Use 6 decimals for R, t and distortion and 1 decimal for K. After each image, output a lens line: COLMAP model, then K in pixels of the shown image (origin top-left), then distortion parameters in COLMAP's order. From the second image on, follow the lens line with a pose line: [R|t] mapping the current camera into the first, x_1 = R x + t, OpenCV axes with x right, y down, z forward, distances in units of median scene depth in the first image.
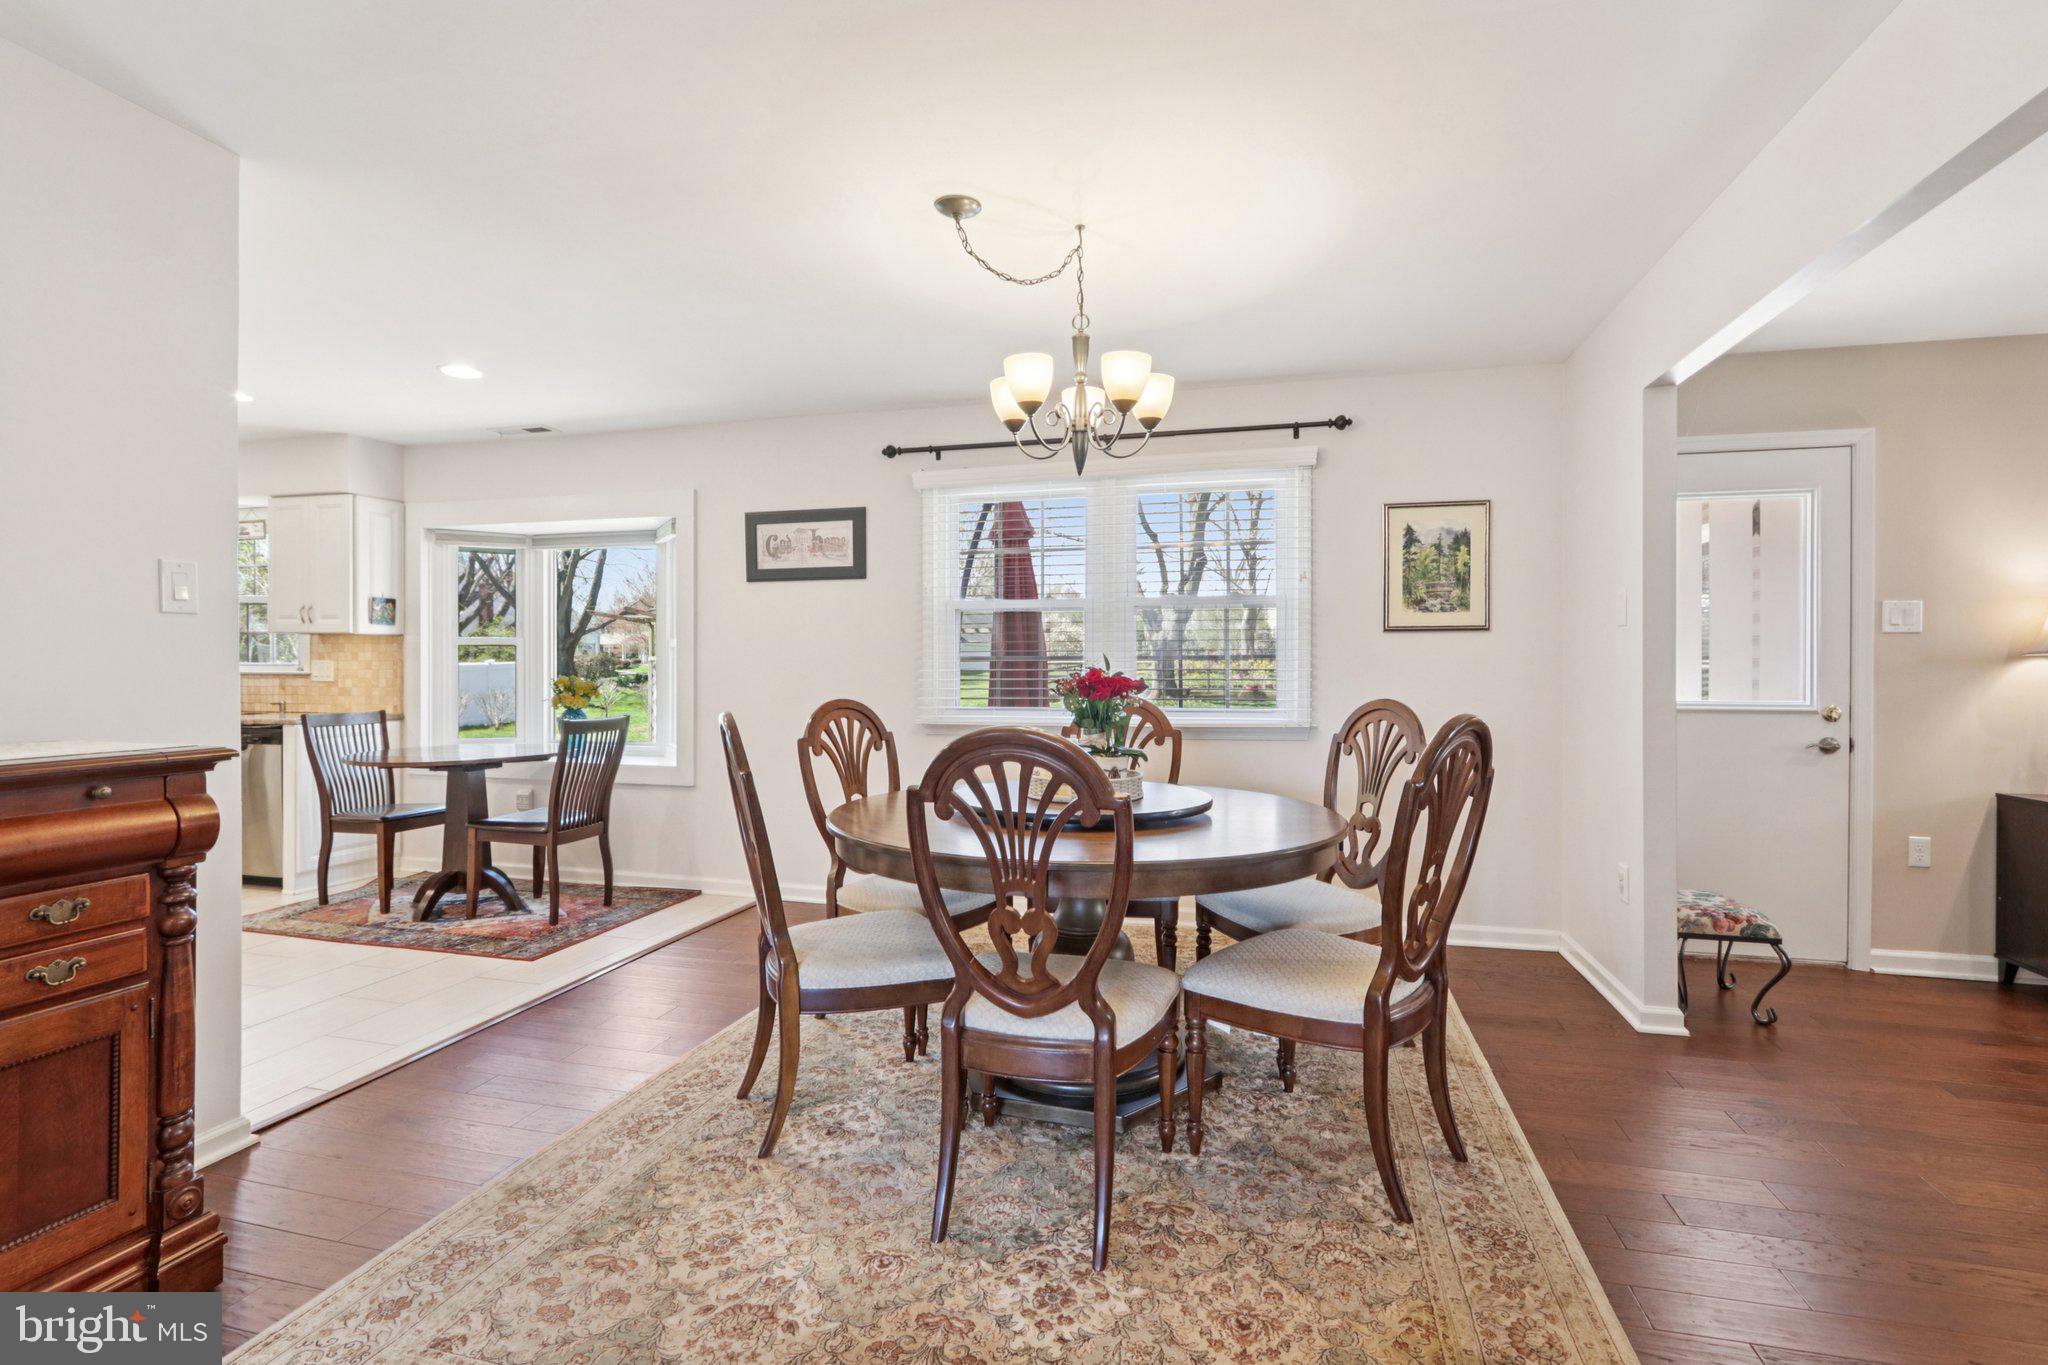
lens RADIAL K [[965.6, 0, 1022.2], [0, 965.6, 660.3], [0, 0, 1]] dist [-0.016503, 0.000349]
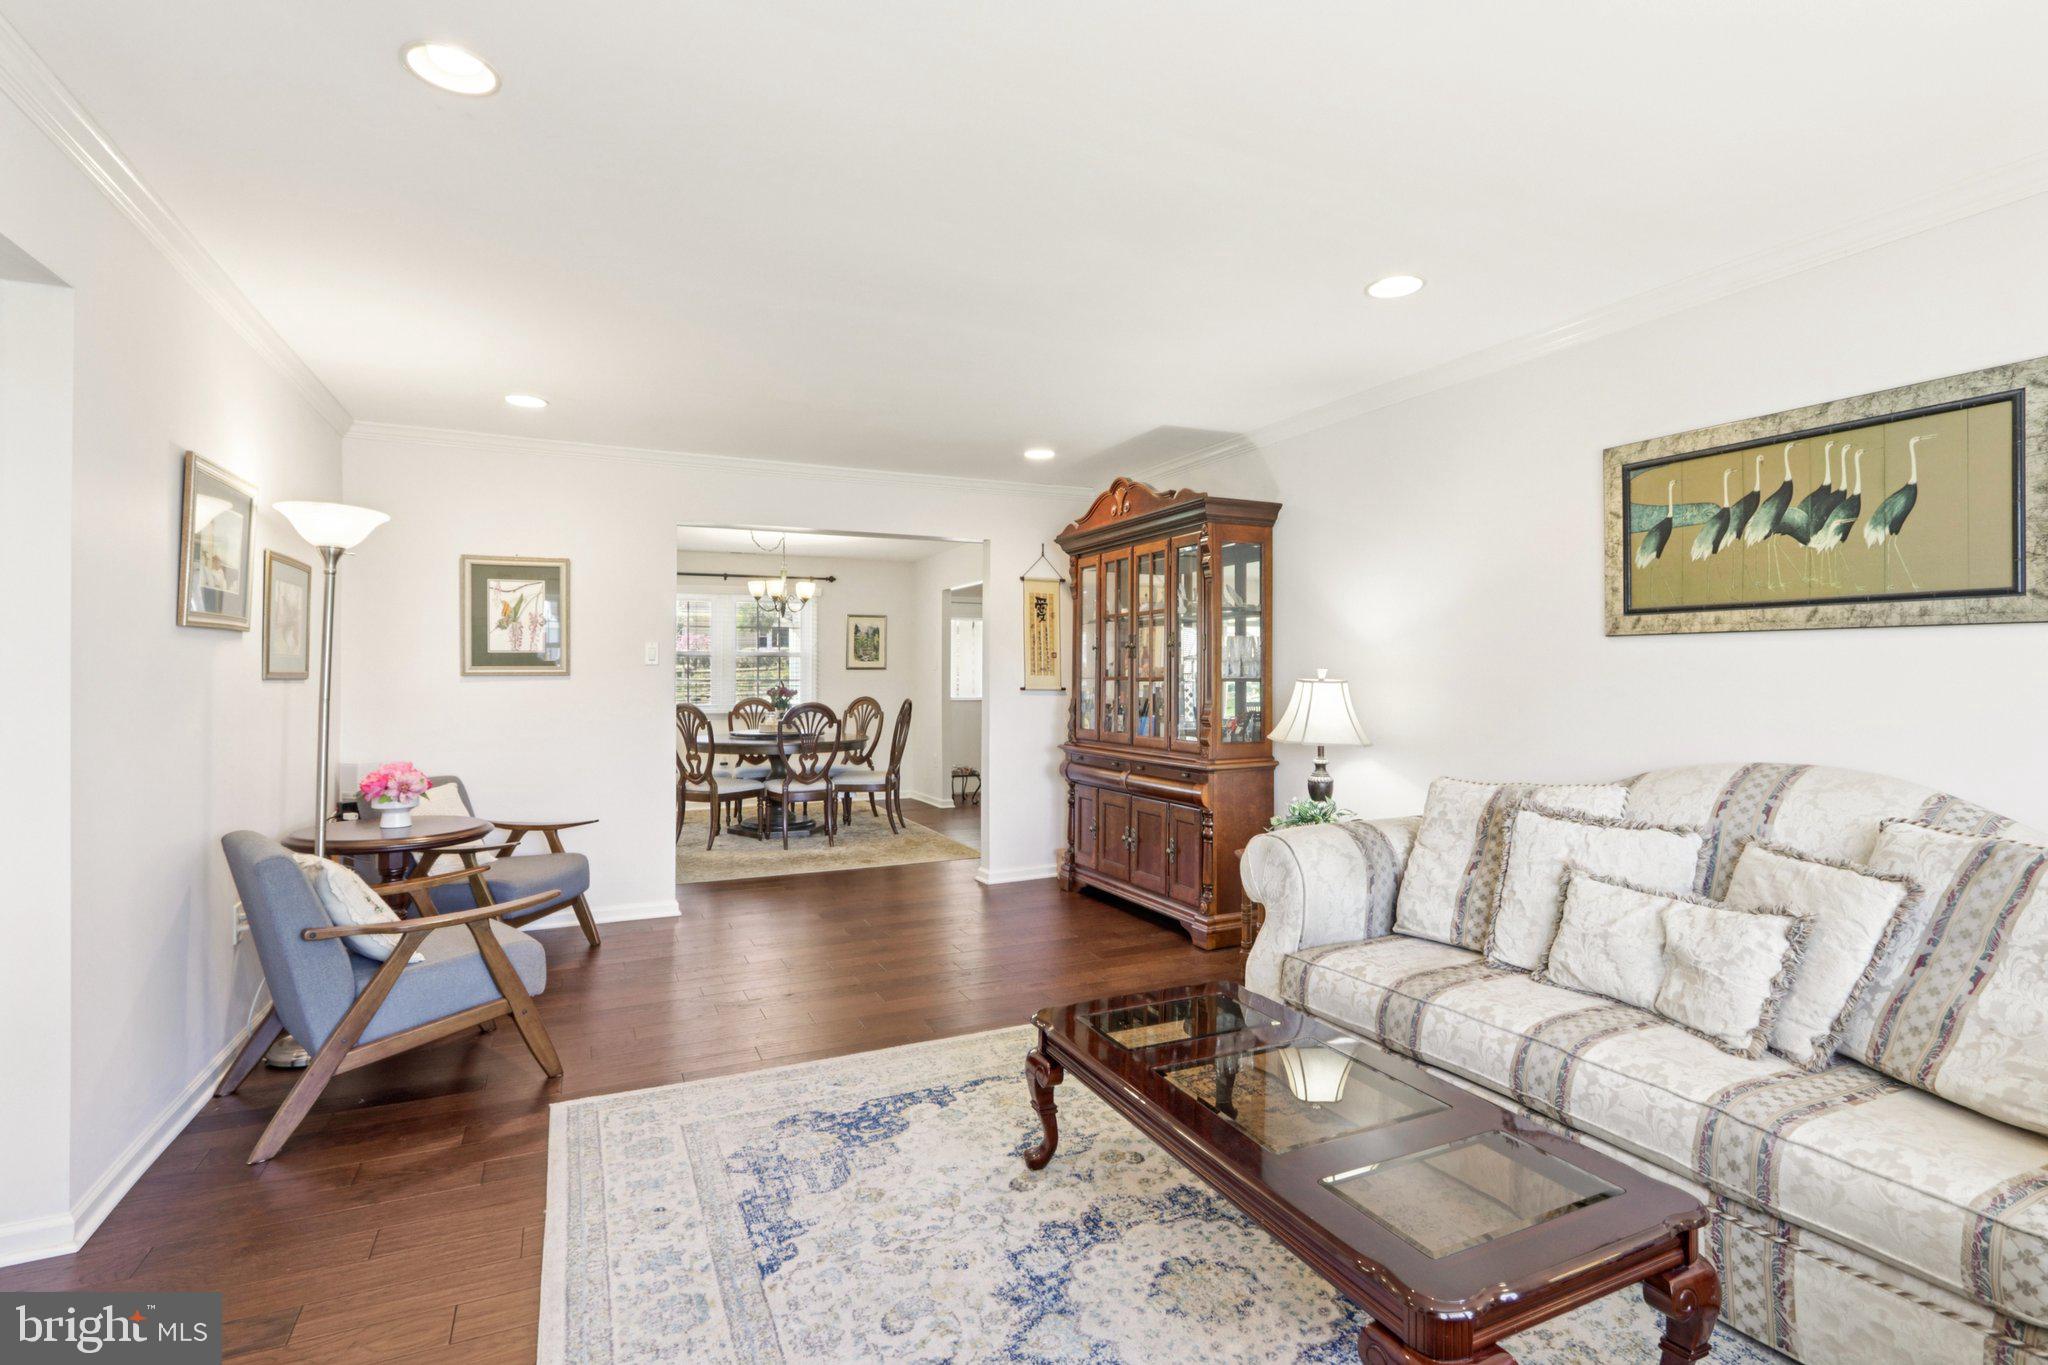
lens RADIAL K [[963.8, 0, 1024.0], [0, 963.8, 682.5], [0, 0, 1]] dist [-0.019429, 0.000423]
pose [[0.765047, -0.003459, 0.643965, -0.681838], [-0.001599, 0.999972, 0.007271, -0.012723], [-0.643973, -0.006593, 0.765020, -0.911126]]
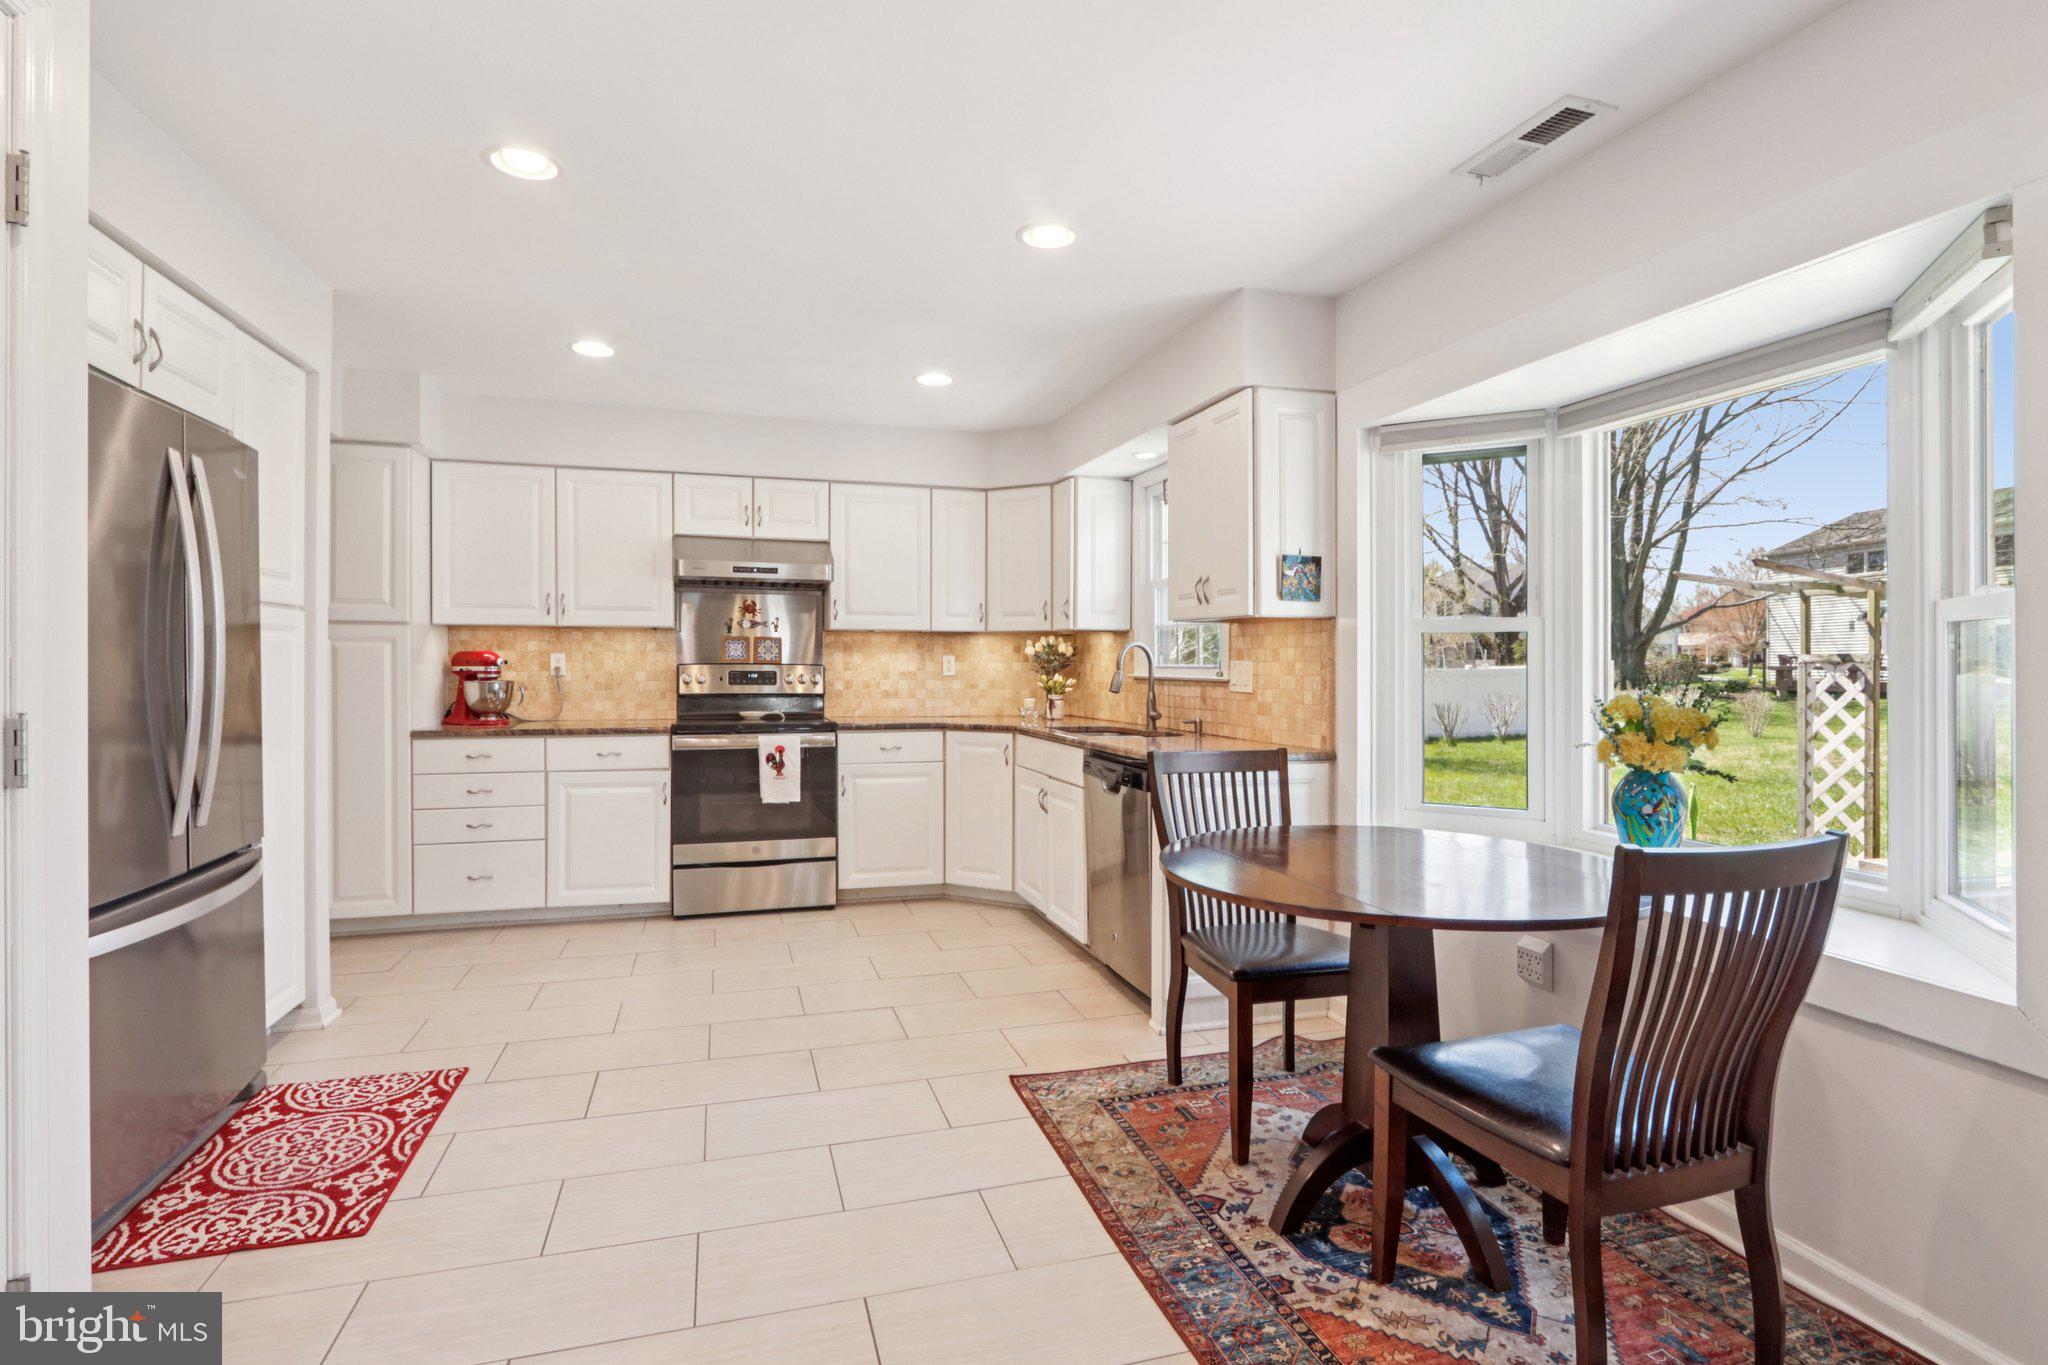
lens RADIAL K [[971.5, 0, 1009.5], [0, 971.5, 670.6], [0, 0, 1]] dist [-0.000973, 0.000047]
pose [[0.527808, 0.006922, -0.849336, -0.275217], [-0.000963, 0.999971, 0.007551, 0.002128], [0.849363, -0.003168, 0.527799, 0.582751]]
